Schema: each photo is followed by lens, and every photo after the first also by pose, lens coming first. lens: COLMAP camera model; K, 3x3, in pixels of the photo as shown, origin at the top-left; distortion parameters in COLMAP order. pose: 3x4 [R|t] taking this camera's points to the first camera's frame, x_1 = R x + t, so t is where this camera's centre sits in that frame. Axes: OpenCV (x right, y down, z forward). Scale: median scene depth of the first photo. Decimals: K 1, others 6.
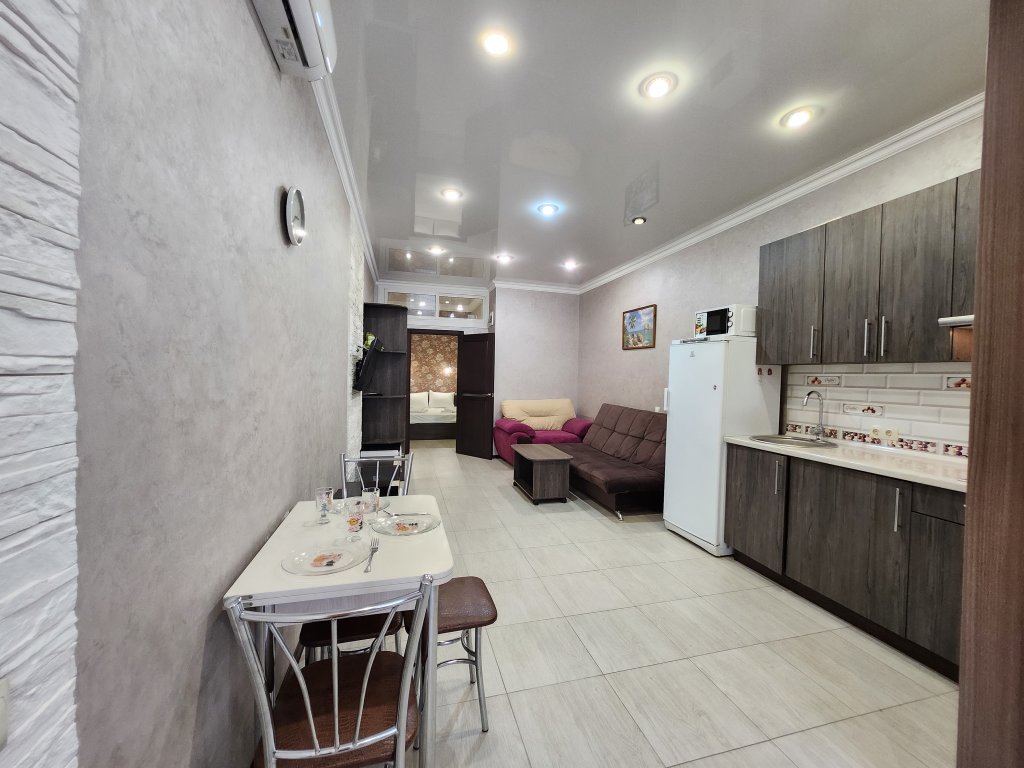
lens RADIAL K [[402.8, 0, 512.5], [0, 402.8, 381.5], [0, 0, 1]] dist [0.001269, 0.000029]
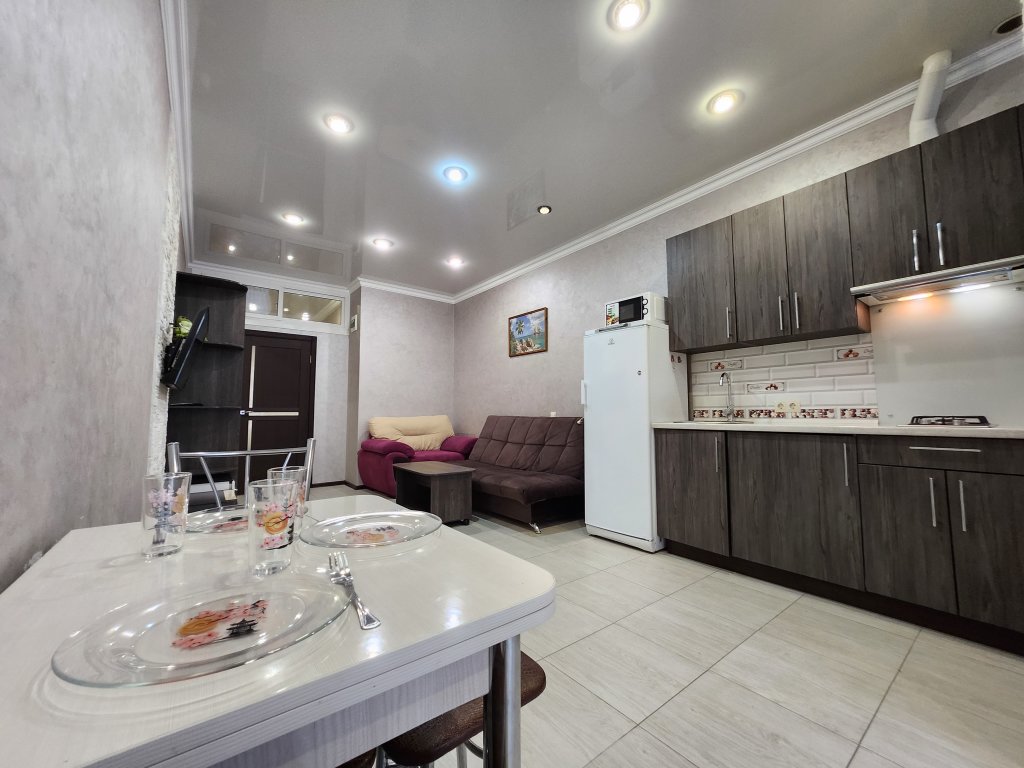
lens RADIAL K [[402.8, 0, 513.2], [0, 402.8, 382.2], [0, 0, 1]] dist [0.001269, 0.000029]
pose [[0.923706, 0.005878, 0.383058, -0.144208], [0.028734, 0.996003, -0.084573, 0.107502], [-0.382024, 0.089128, 0.919845, 0.223337]]
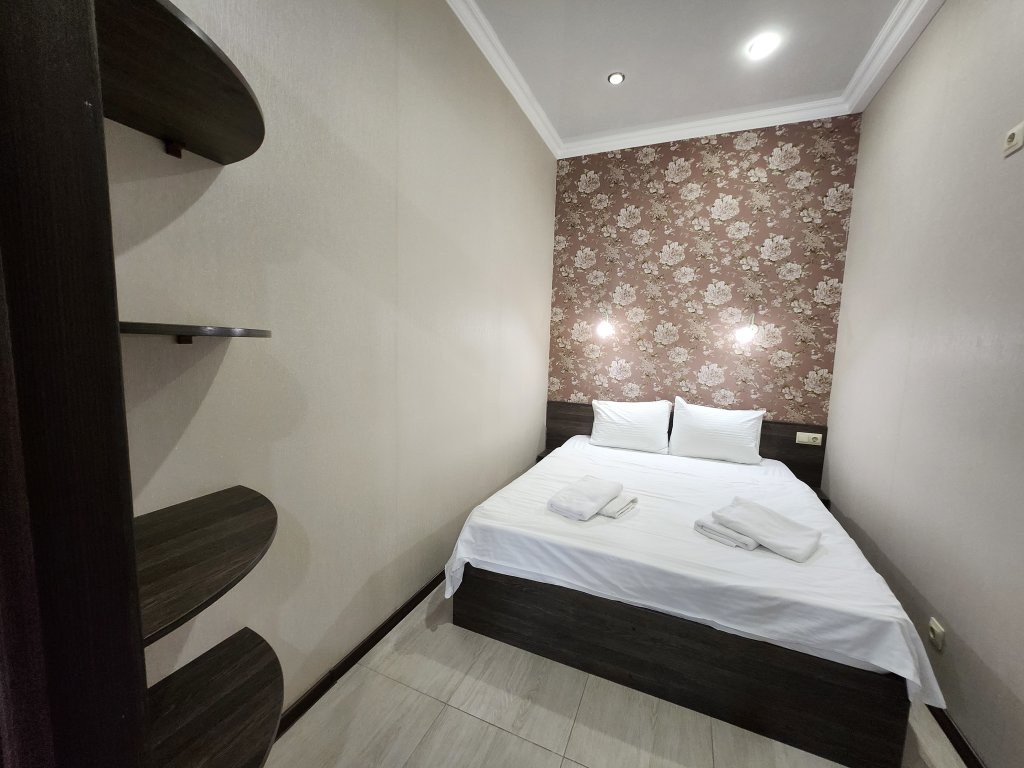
lens RADIAL K [[402.8, 0, 508.7], [0, 402.8, 382.0], [0, 0, 1]] dist [0.001269, 0.000029]
pose [[0.785101, 0.069717, -0.615432, -0.185147], [-0.025083, 0.996409, 0.080876, -0.021610], [0.618860, -0.048059, 0.784030, 1.085103]]
